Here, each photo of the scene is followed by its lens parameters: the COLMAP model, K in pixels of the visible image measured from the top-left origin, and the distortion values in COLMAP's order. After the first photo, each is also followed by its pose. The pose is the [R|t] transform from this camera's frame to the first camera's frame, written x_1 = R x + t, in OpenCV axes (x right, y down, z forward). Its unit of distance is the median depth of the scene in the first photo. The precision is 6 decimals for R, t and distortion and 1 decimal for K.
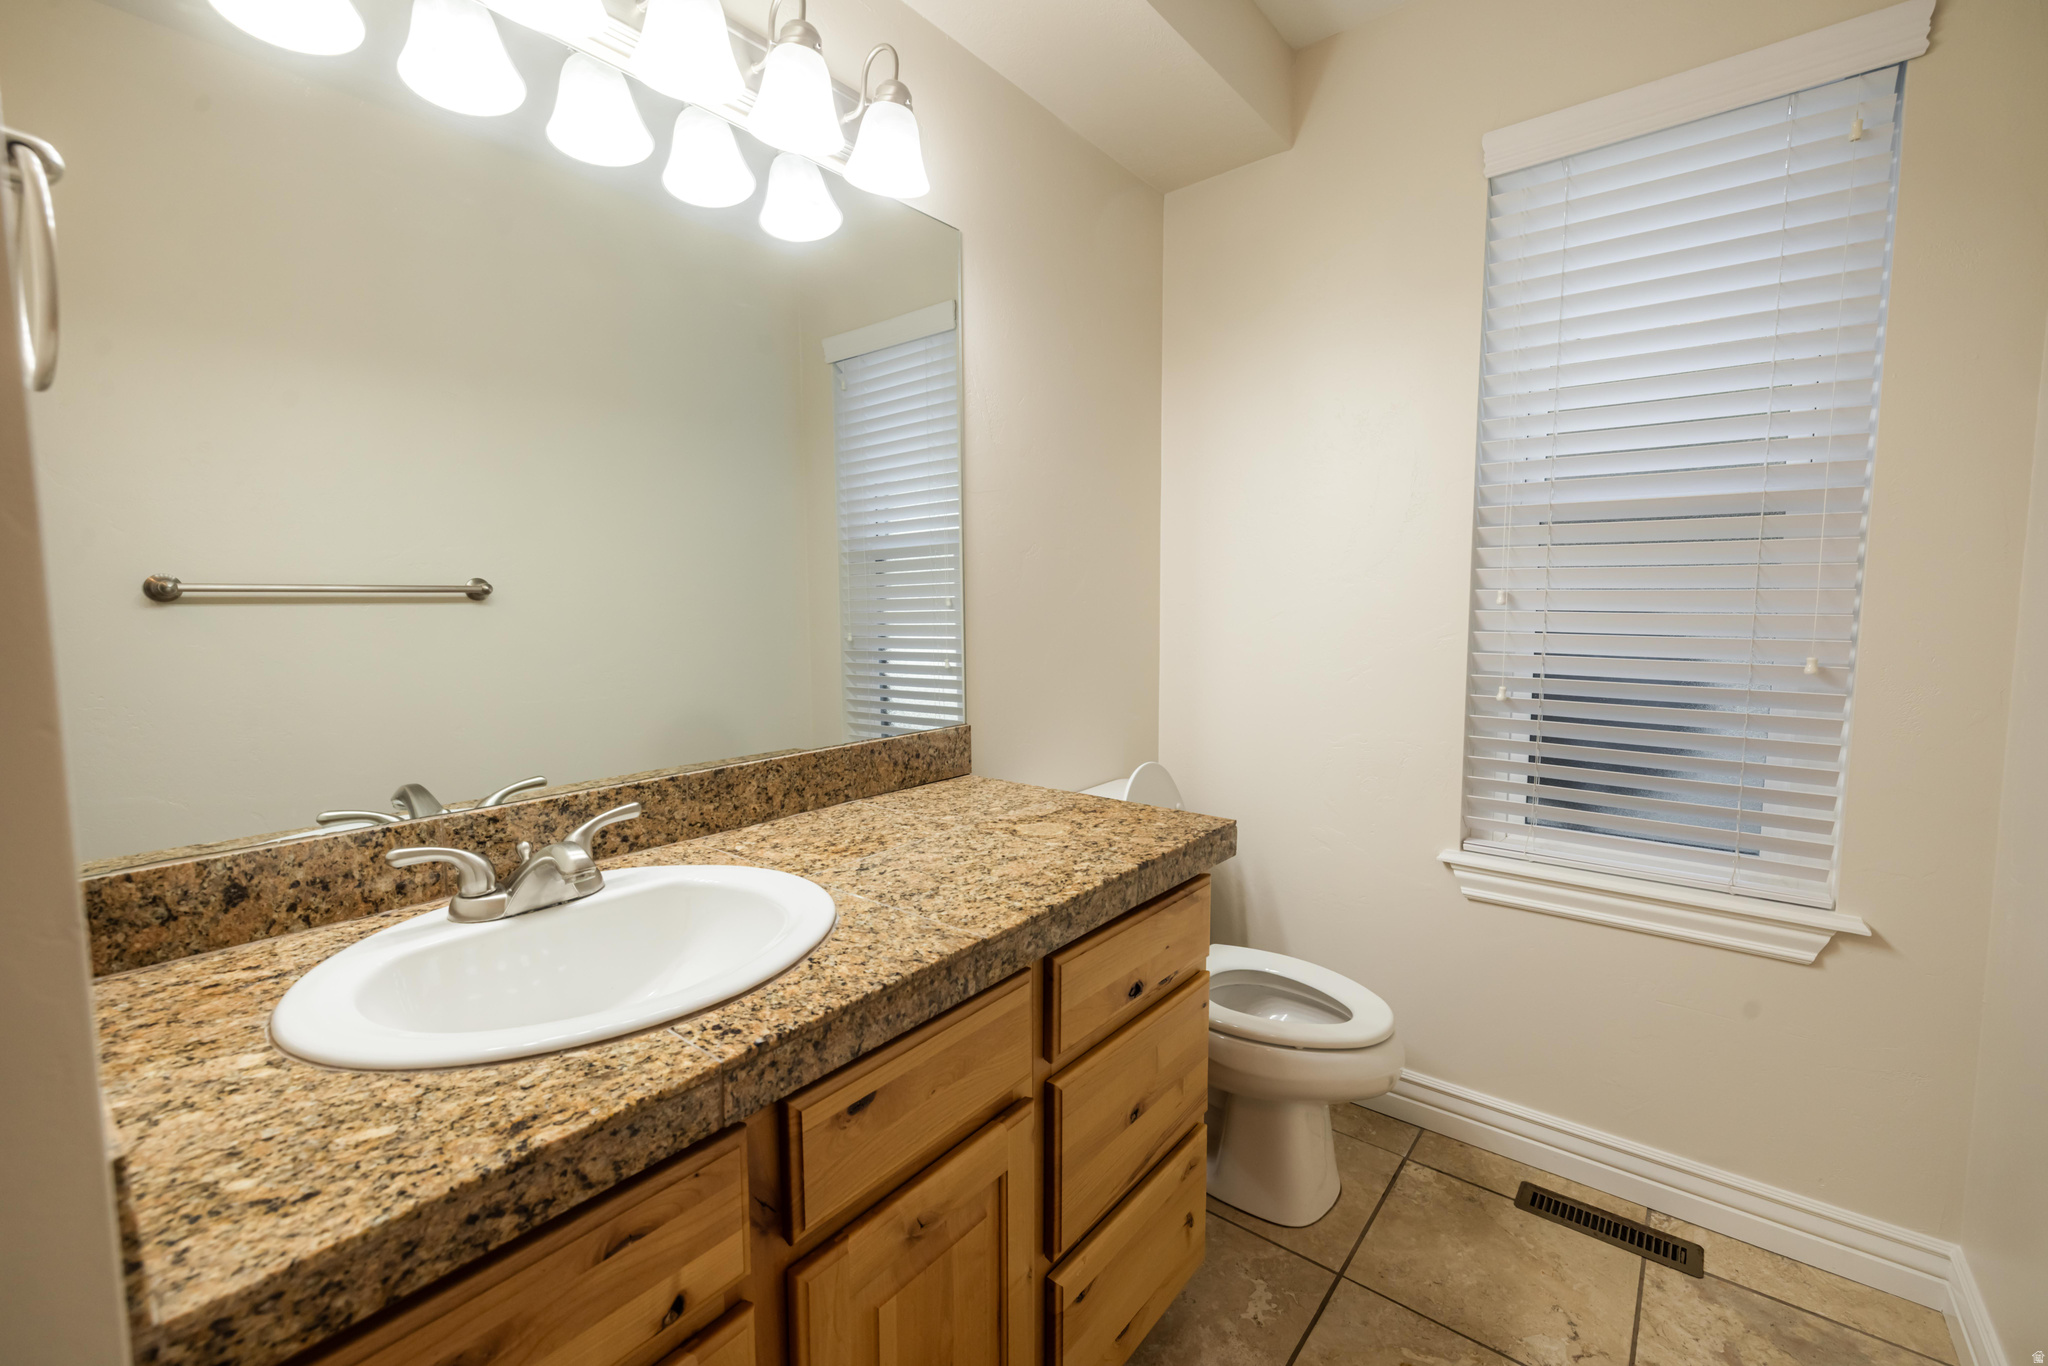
lens RADIAL K [[861.2, 0, 1014.9], [0, 861.2, 675.3], [0, 0, 1]] dist [-0.000204, -0.000025]
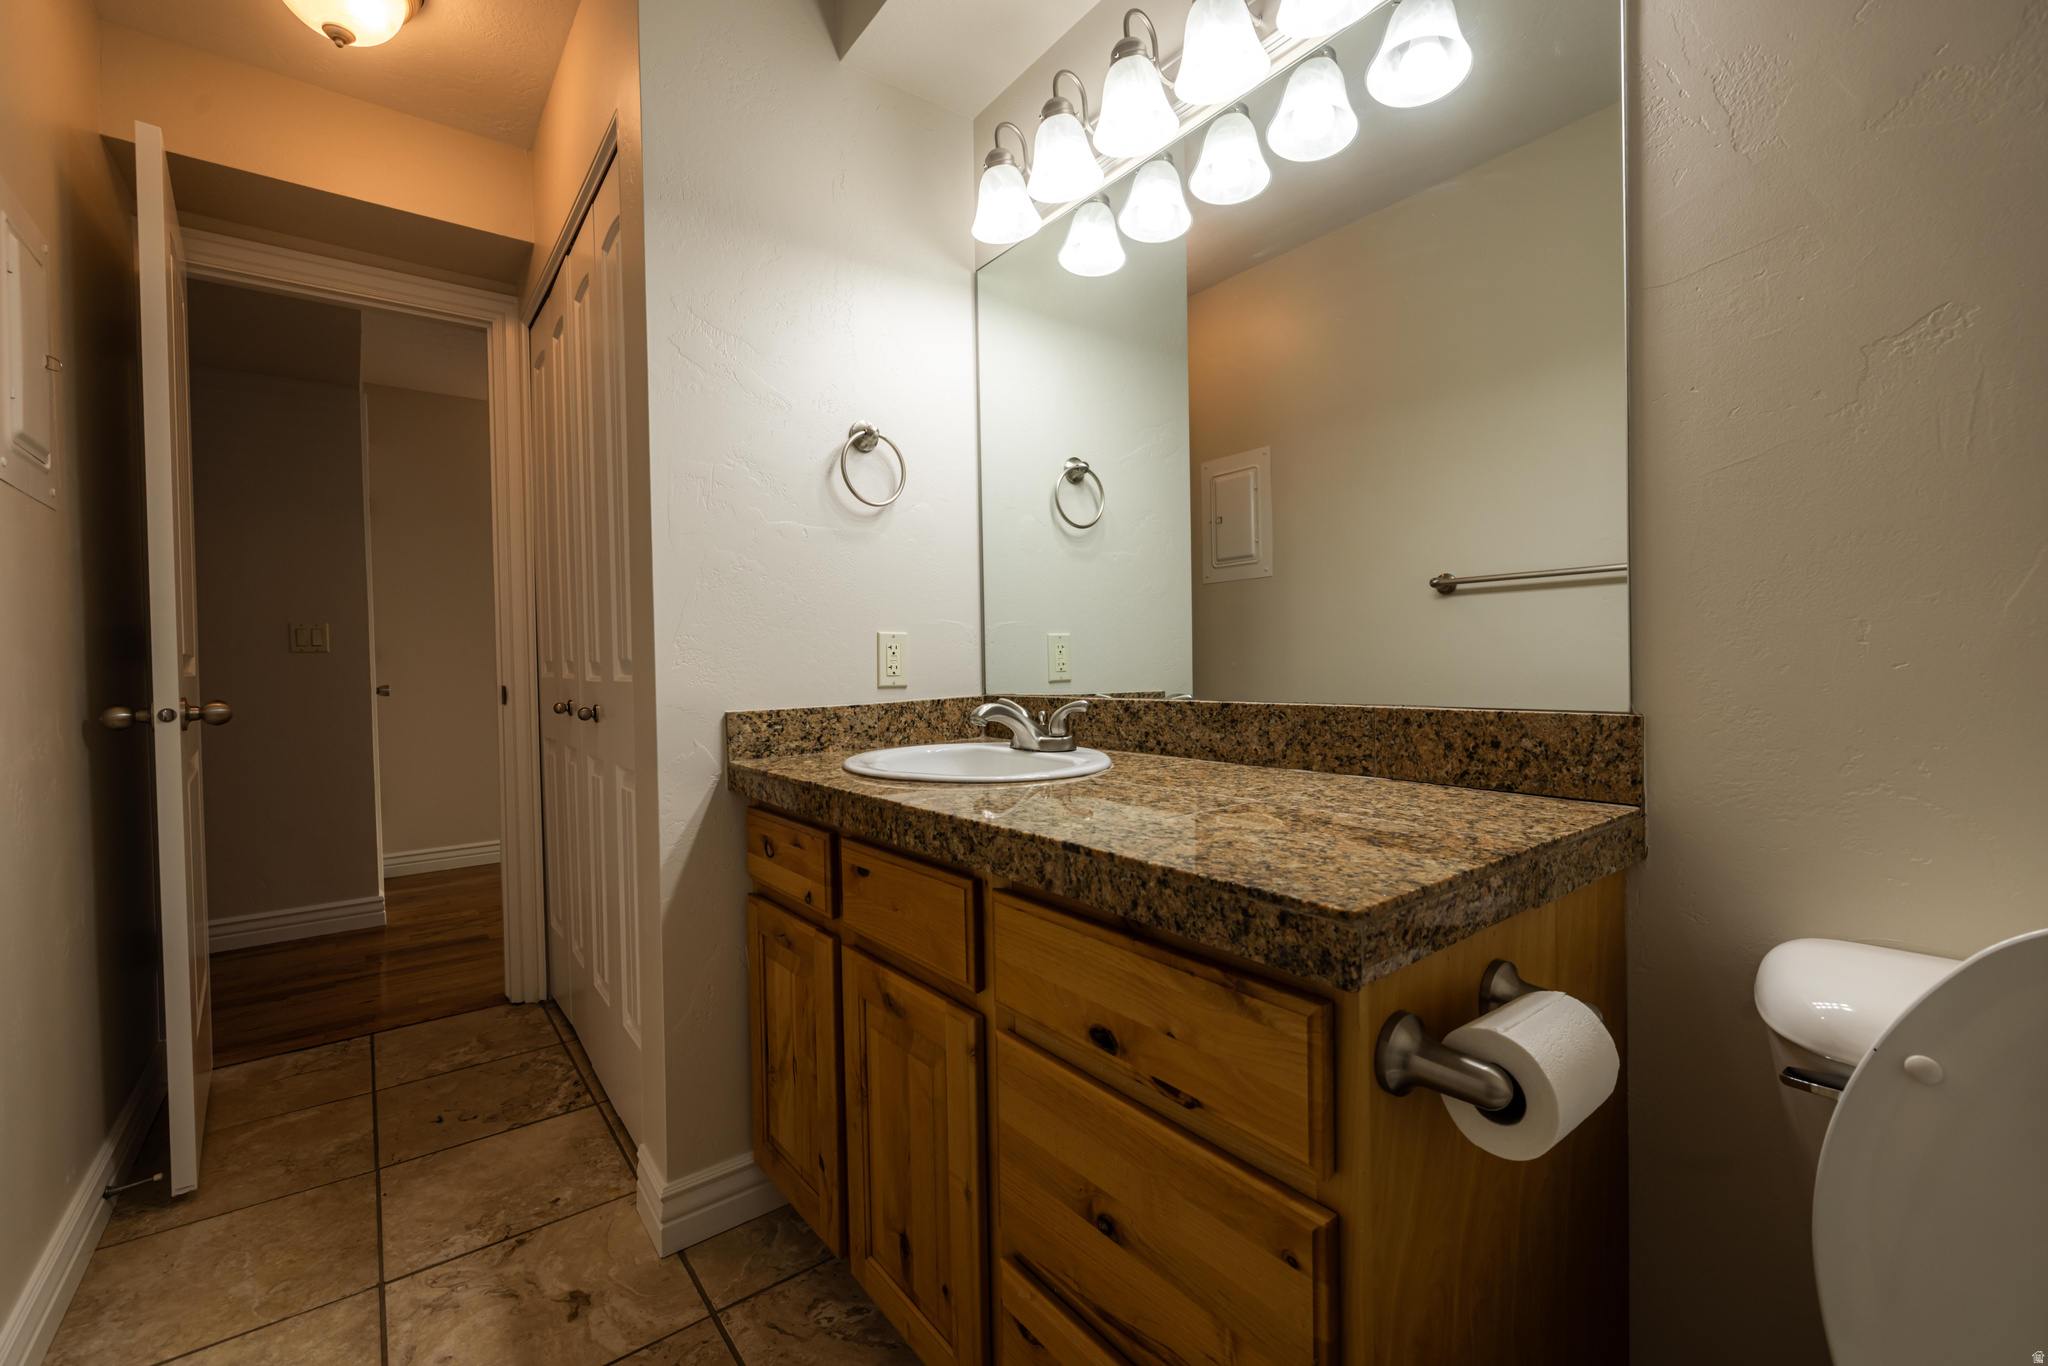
lens RADIAL K [[861.2, 0, 1014.9], [0, 861.2, 675.3], [0, 0, 1]] dist [-0.000204, -0.000025]
pose [[-0.235778, 0.025210, -0.971480, 0.755500], [-0.063918, 0.997097, 0.041388, 0.046512], [0.969703, 0.071853, -0.233482, 0.985922]]
